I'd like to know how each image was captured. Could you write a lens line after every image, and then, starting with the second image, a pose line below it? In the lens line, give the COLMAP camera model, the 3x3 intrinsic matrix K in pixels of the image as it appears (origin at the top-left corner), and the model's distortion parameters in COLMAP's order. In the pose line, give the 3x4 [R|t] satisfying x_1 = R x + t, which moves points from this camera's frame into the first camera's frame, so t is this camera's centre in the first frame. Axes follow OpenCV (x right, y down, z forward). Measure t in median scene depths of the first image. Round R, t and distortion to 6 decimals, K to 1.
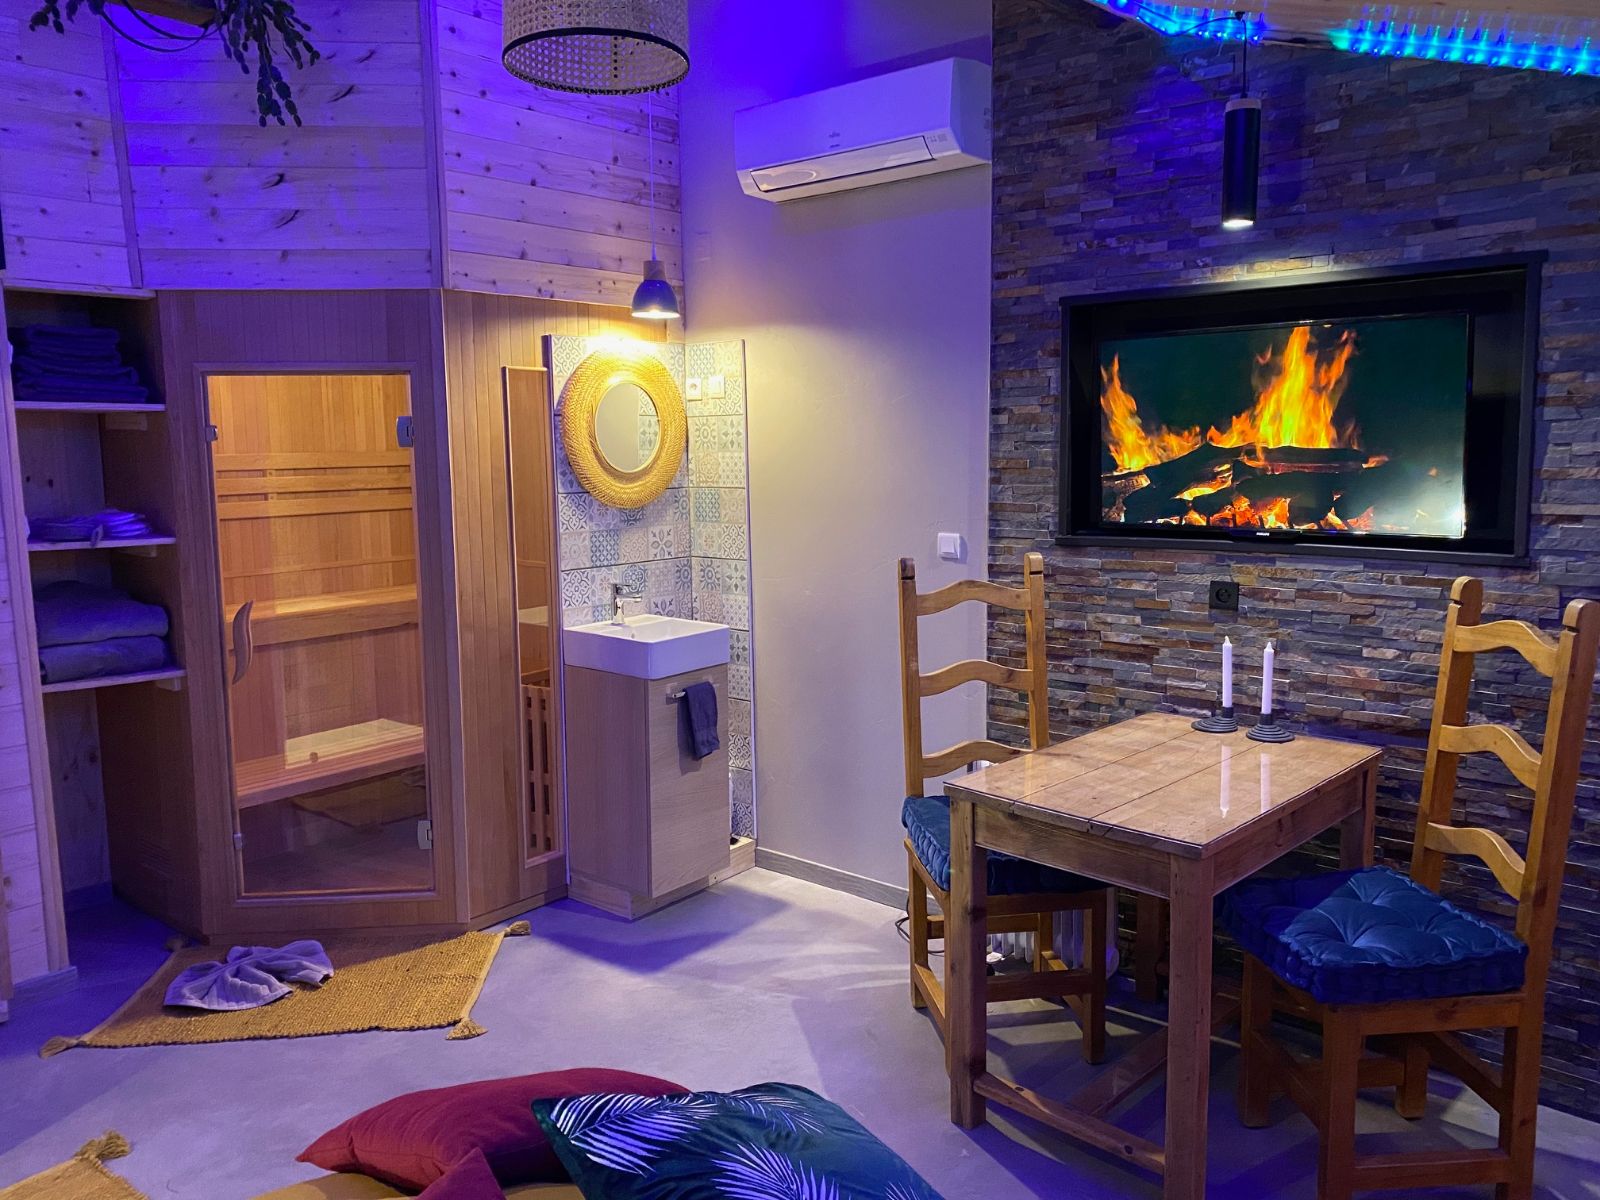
lens RADIAL K [[1211.7, 0, 800.0], [0, 1211.7, 600.0], [0, 0, 1]] dist [0.001699, 0.000566]
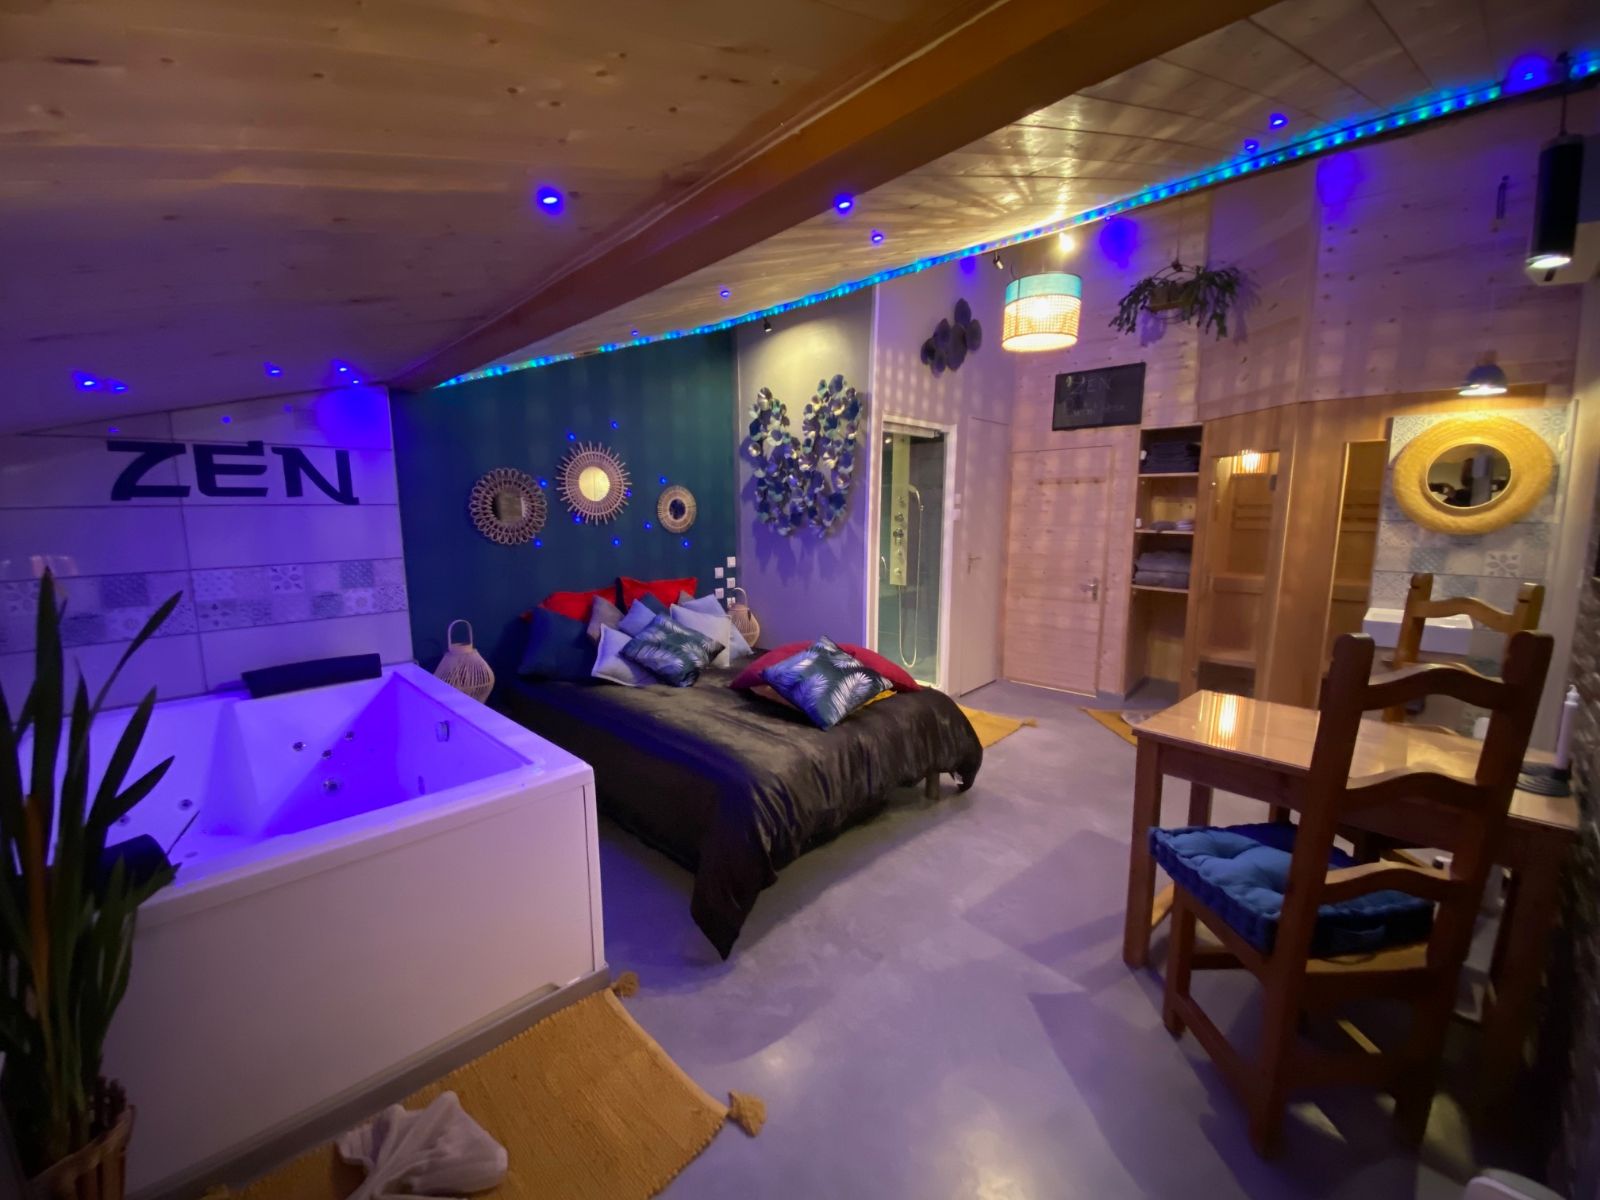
lens RADIAL K [[649.0, 0, 800.0], [0, 649.0, 600.0], [0, 0, 1]] dist [-0.000541, -0.000102]
pose [[-0.076263, 0.158356, -0.984433, 0.694654], [-0.128820, 0.977468, 0.167215, -0.032304], [0.988731, 0.139567, -0.054145, 0.330441]]
